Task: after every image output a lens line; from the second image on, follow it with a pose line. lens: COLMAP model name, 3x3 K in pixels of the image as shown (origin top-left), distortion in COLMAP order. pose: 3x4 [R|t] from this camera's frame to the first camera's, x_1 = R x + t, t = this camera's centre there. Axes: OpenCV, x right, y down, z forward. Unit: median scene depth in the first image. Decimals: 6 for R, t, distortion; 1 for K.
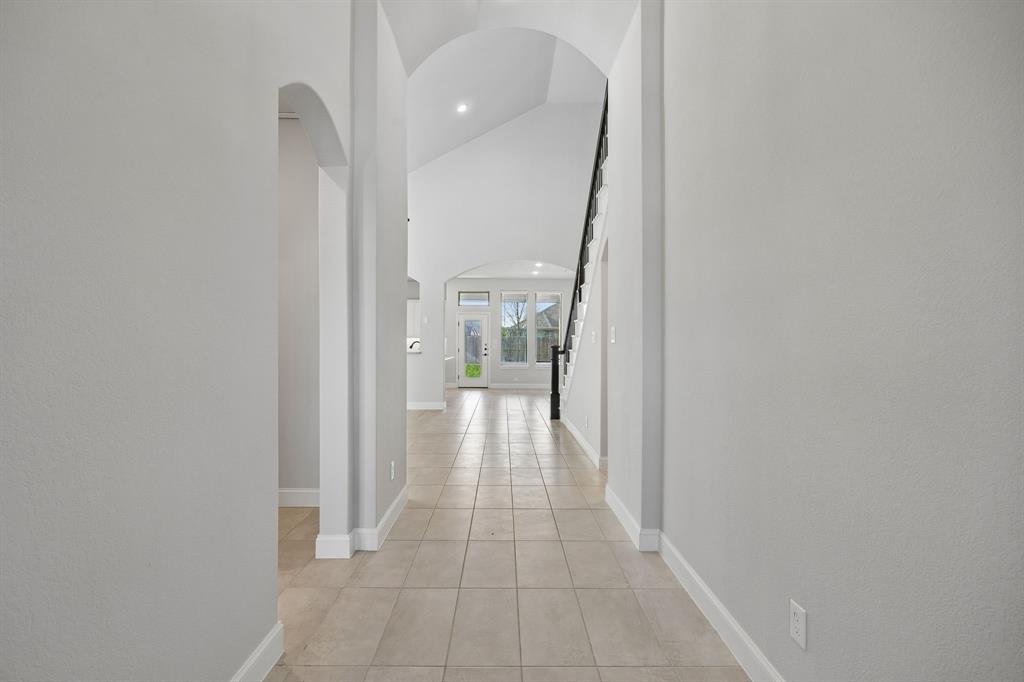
lens RADIAL K [[493.2, 0, 512.0], [0, 493.2, 341.0], [0, 0, 1]] dist [0.000716, 0.000014]
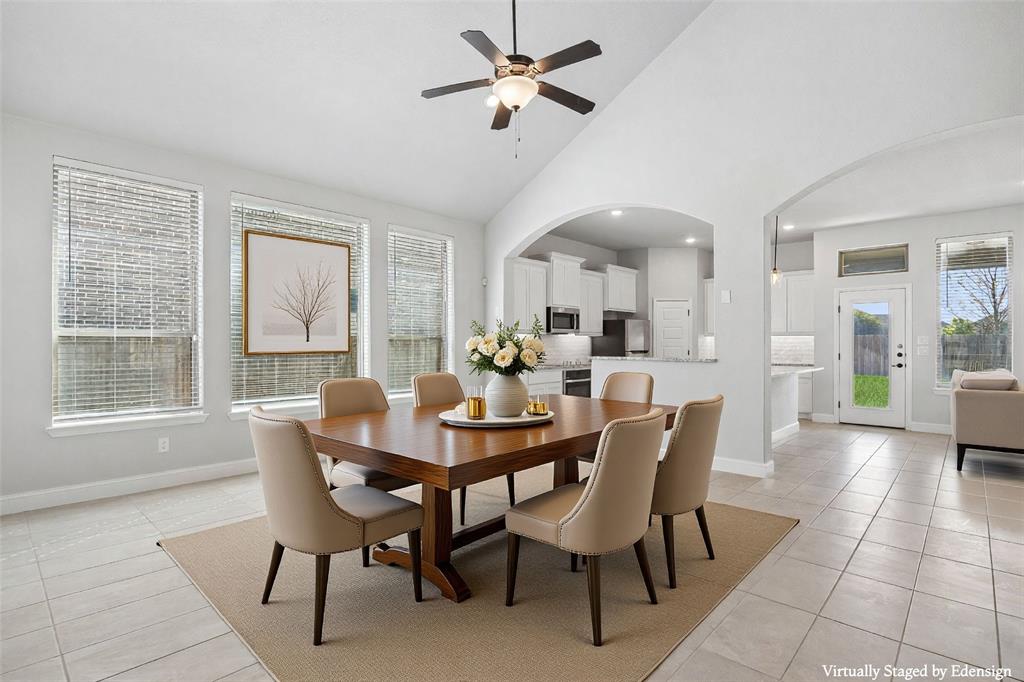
lens RADIAL K [[493.2, 0, 512.0], [0, 493.2, 341.0], [0, 0, 1]] dist [0.000716, 0.000014]
pose [[0.721270, -0.003332, -0.692646, 0.012747], [0.002762, 0.999994, -0.001934, 0.001477], [0.692648, -0.000518, 0.721276, 0.334319]]
